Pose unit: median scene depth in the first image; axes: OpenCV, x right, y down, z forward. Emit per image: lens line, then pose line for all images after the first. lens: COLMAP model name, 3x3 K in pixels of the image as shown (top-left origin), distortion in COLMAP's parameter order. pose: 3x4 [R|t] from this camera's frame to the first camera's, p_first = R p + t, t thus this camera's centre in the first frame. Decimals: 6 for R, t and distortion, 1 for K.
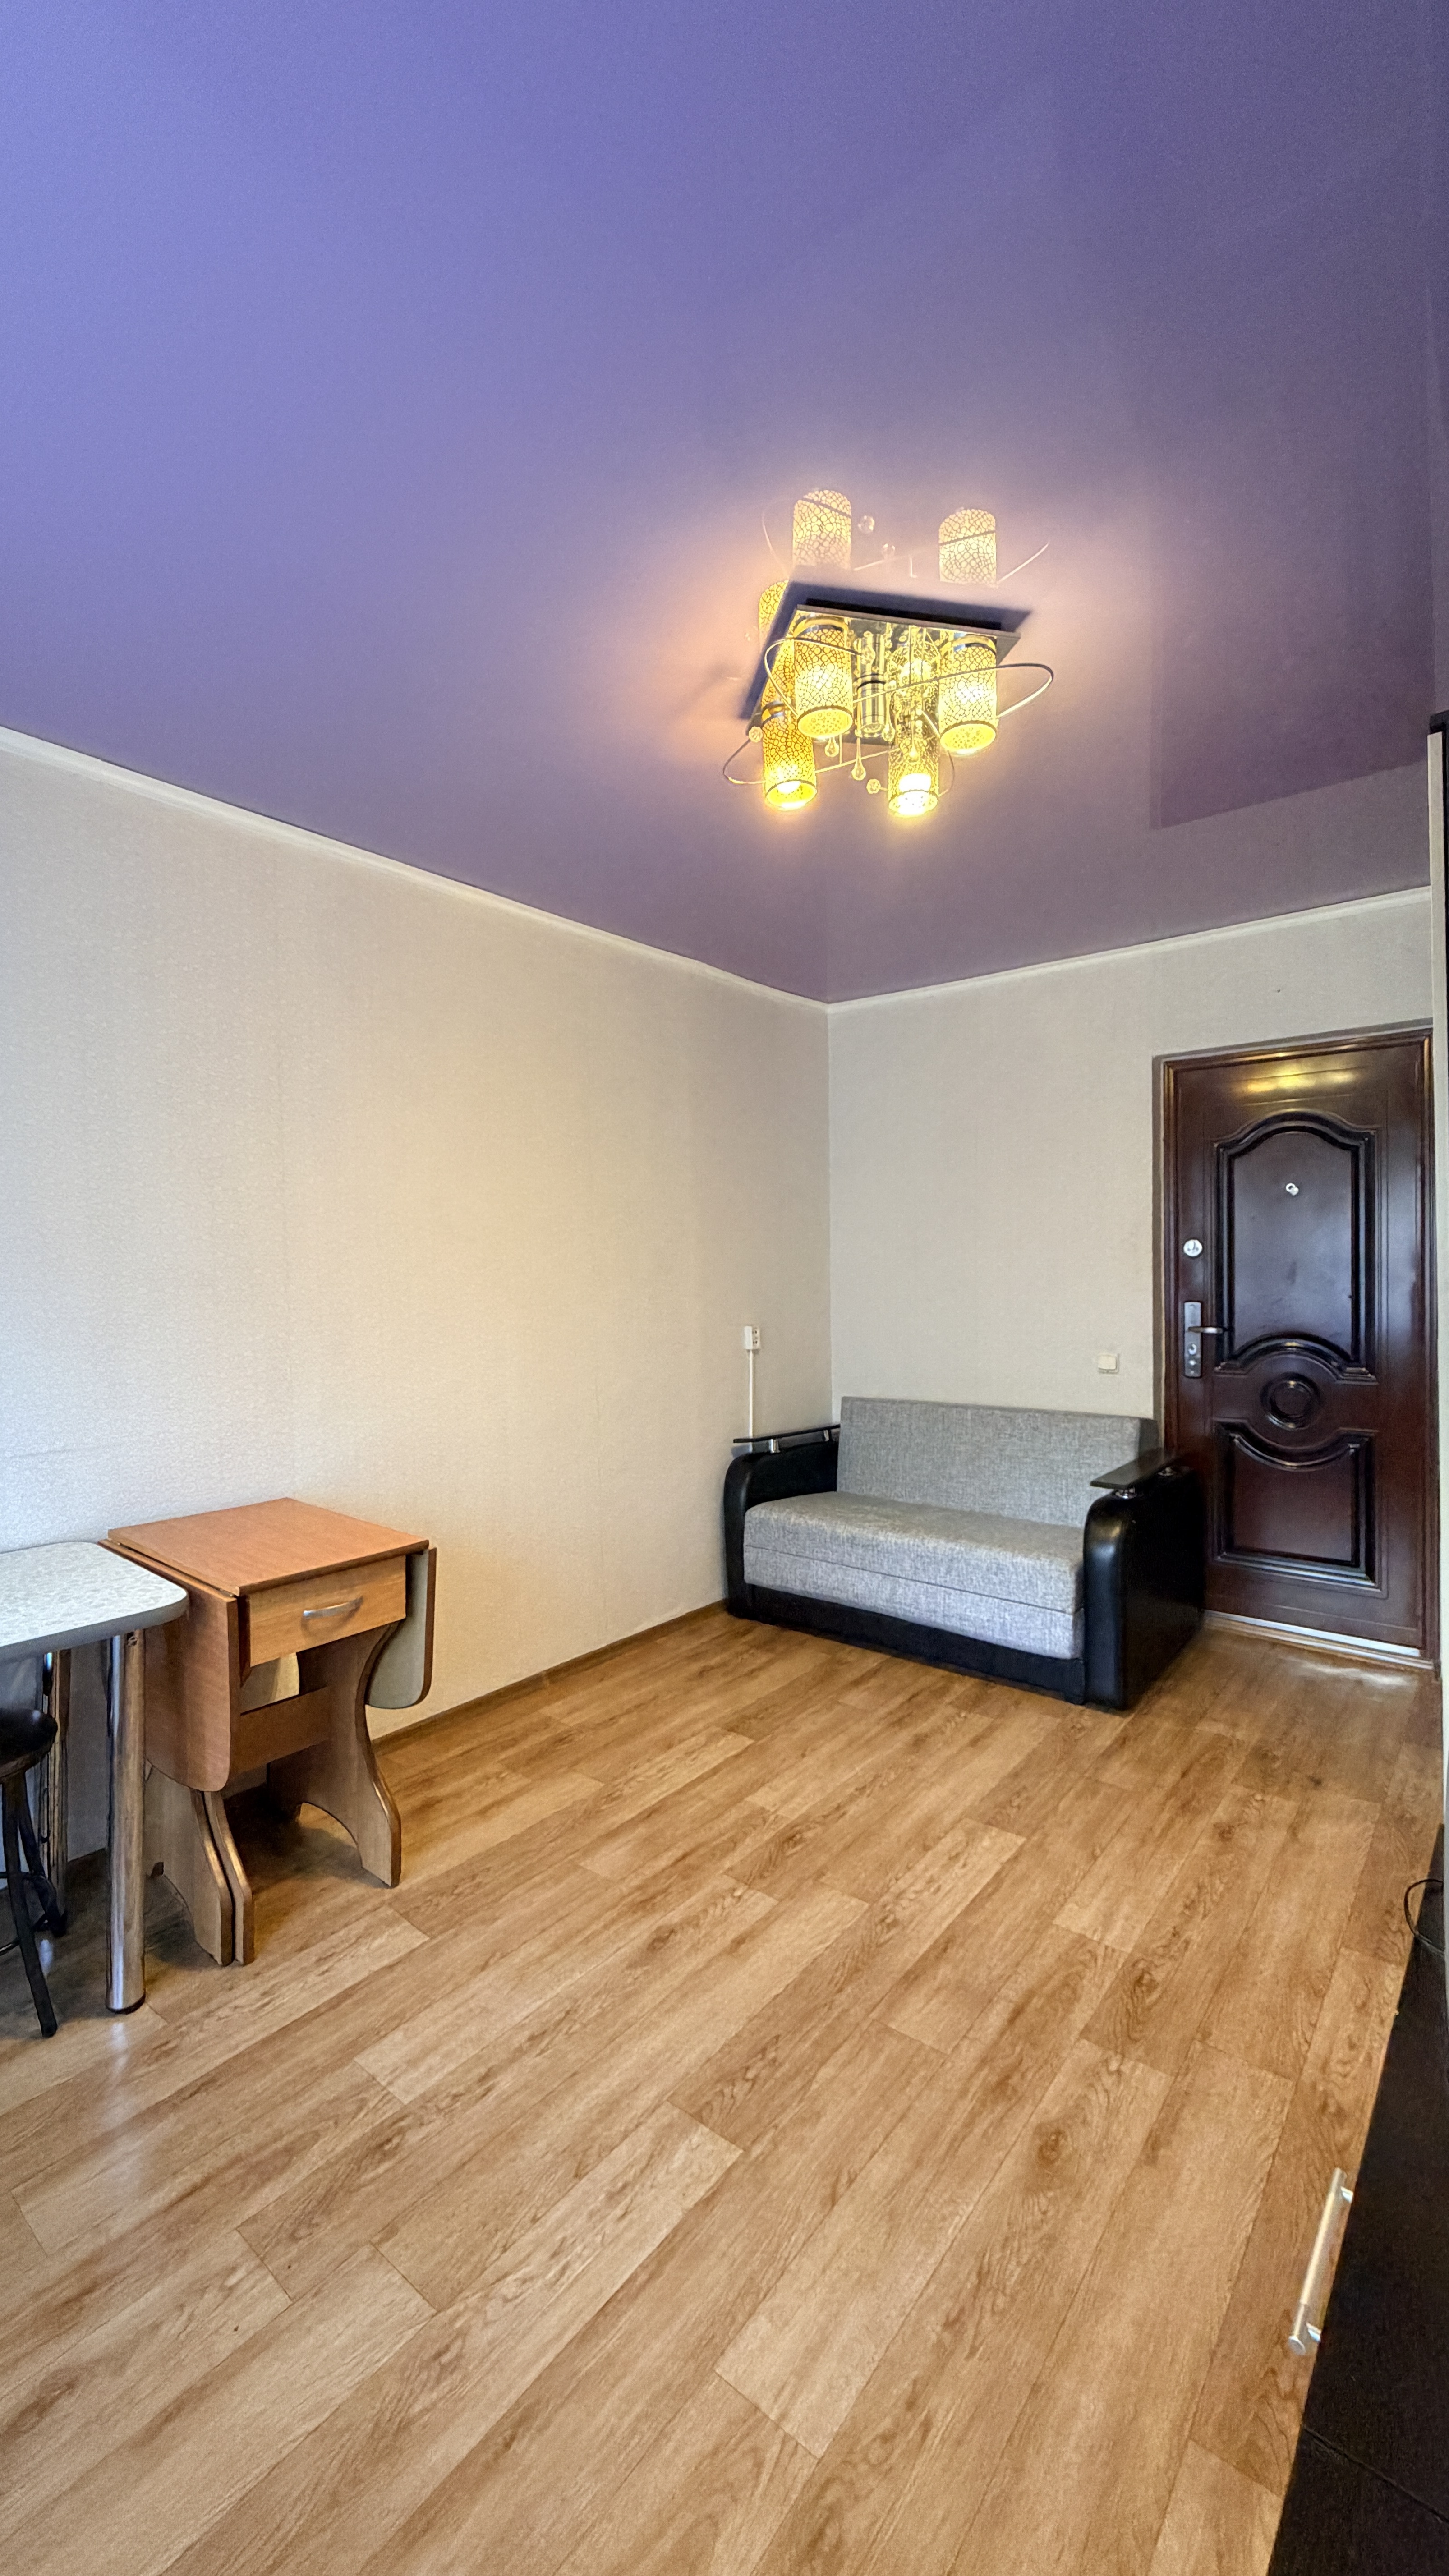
lens RADIAL K [[1003.2, 0, 720.5], [0, 1003.2, 1272.5], [0, 0, 1]] dist [0.000336, 0.000006]
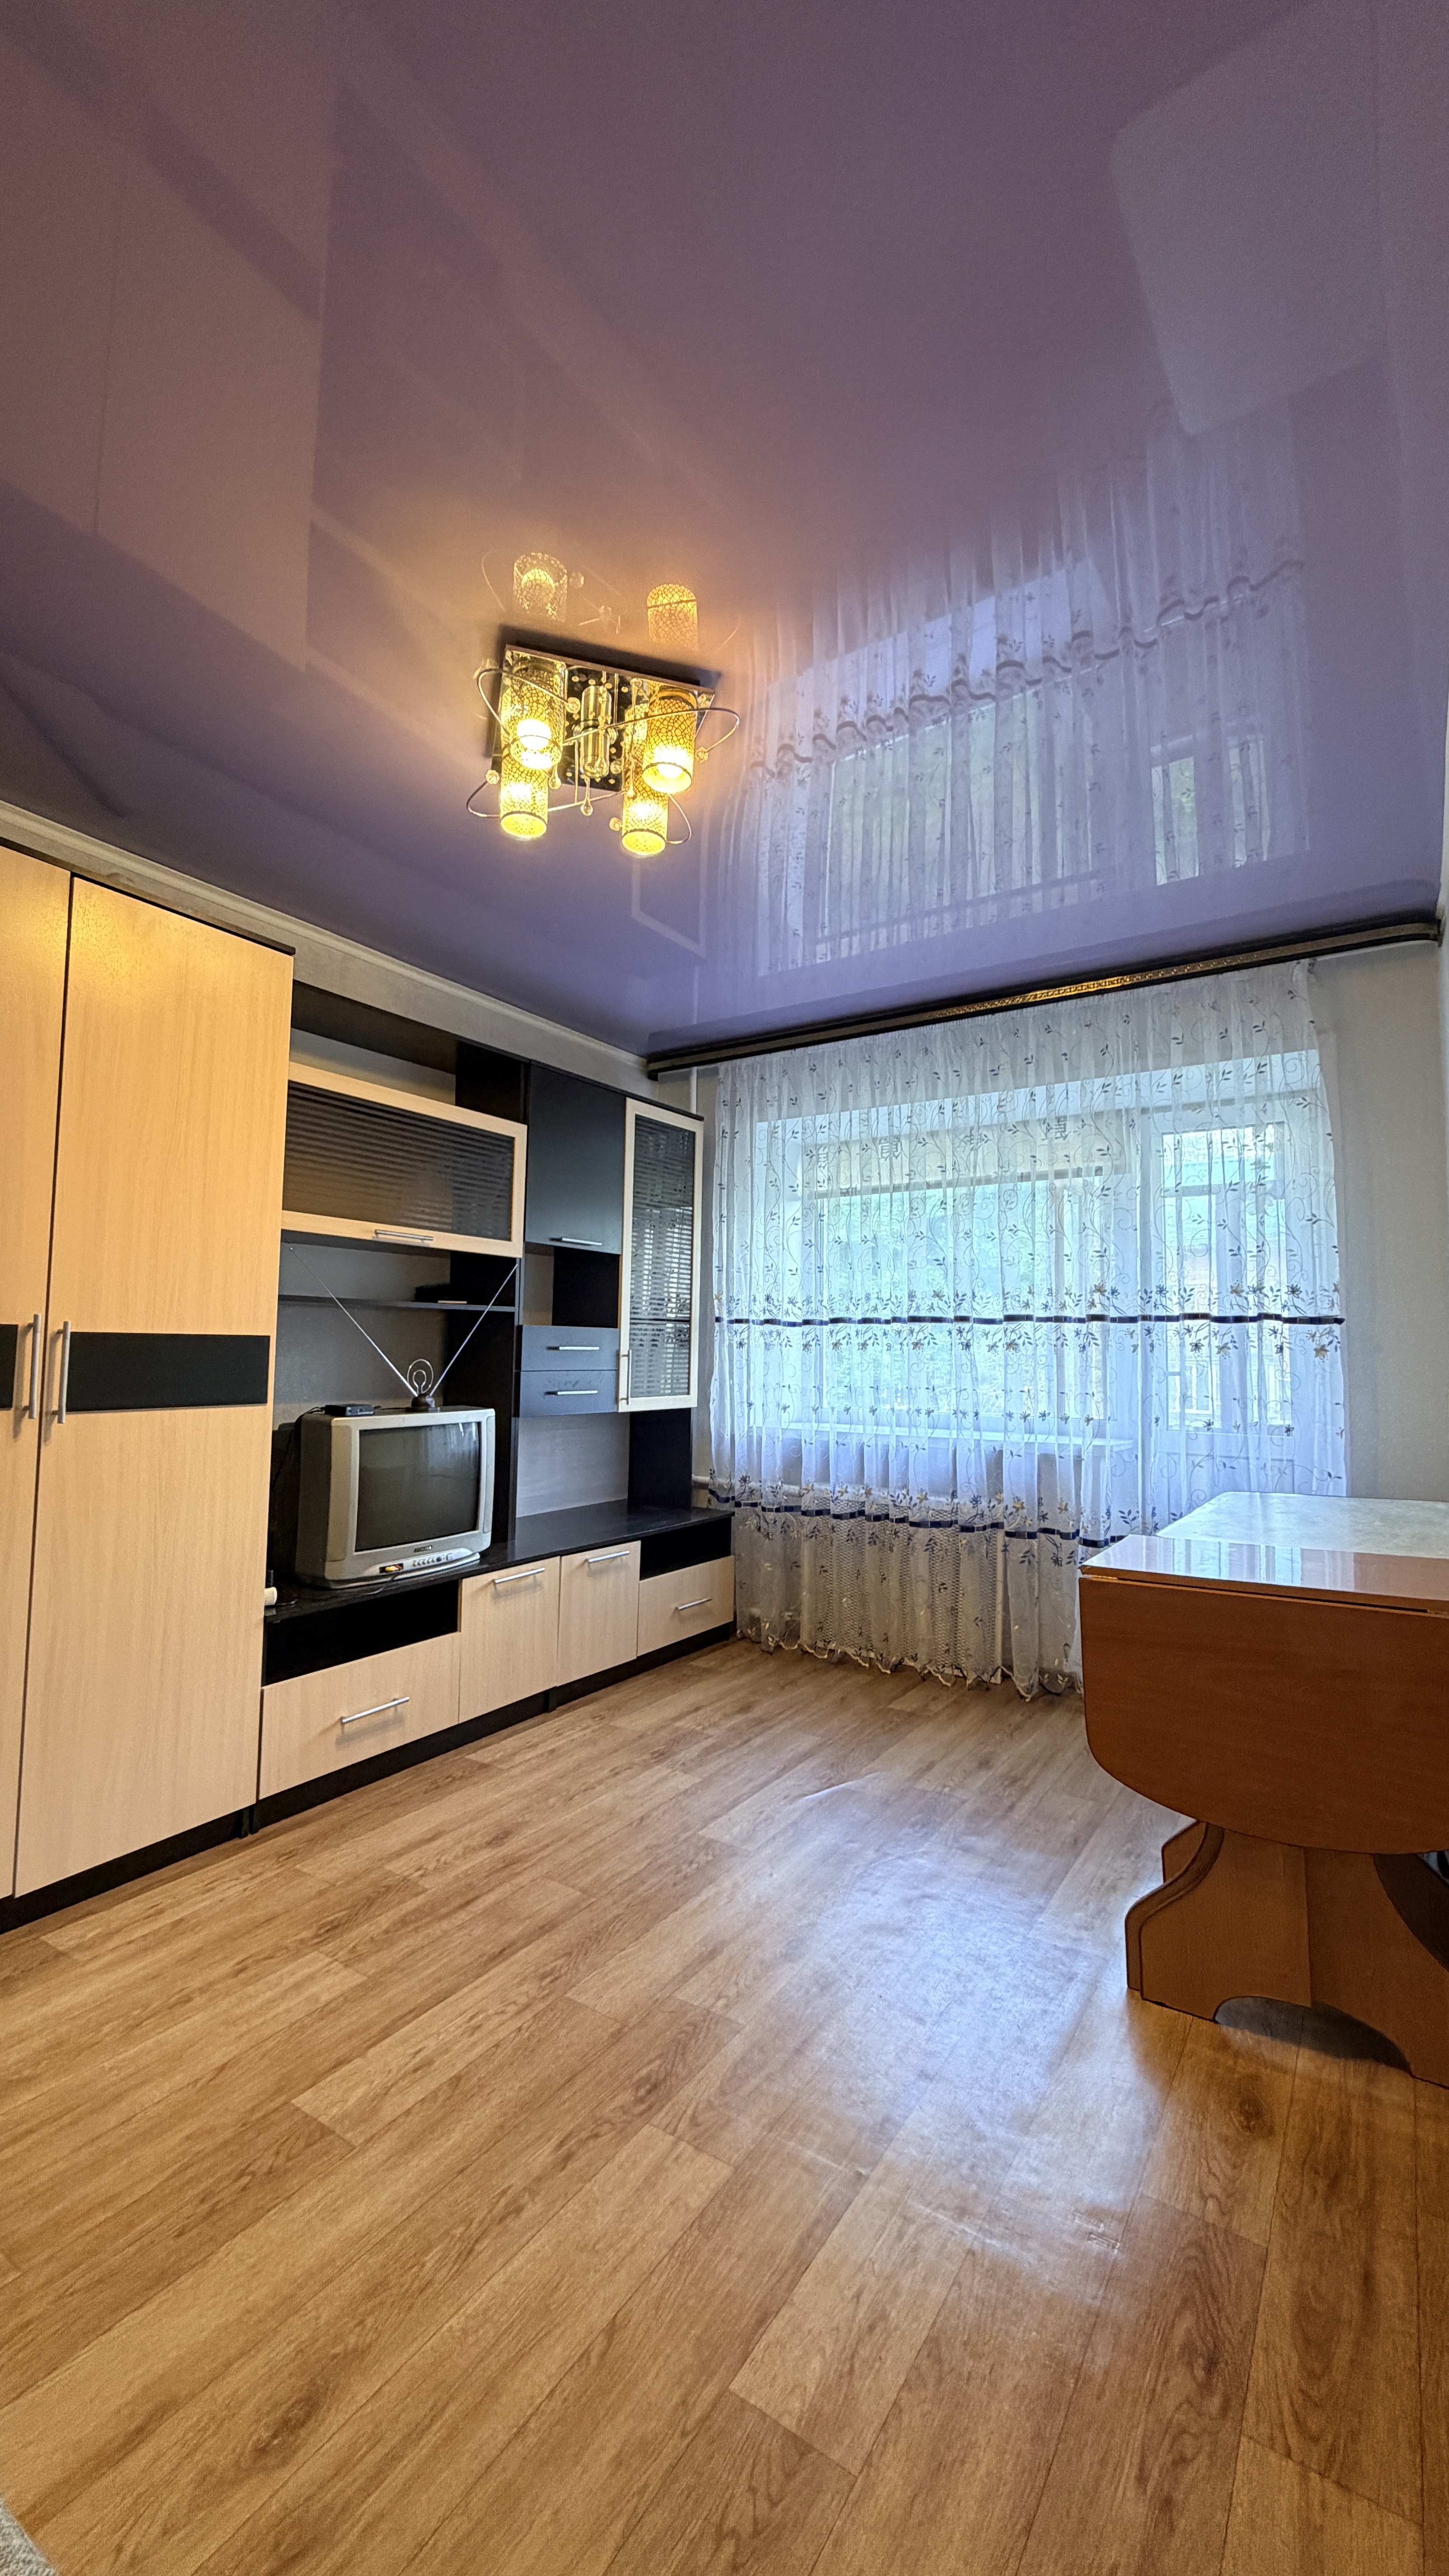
lens RADIAL K [[1003.2, 0, 723.9], [0, 1003.2, 1291.1], [0, 0, 1]] dist [0.000336, 0.000006]
pose [[-0.994709, -0.002374, -0.102708, 0.112689], [0.004507, 0.997762, -0.066706, 0.103583], [0.102637, -0.066816, -0.992472, 2.078228]]
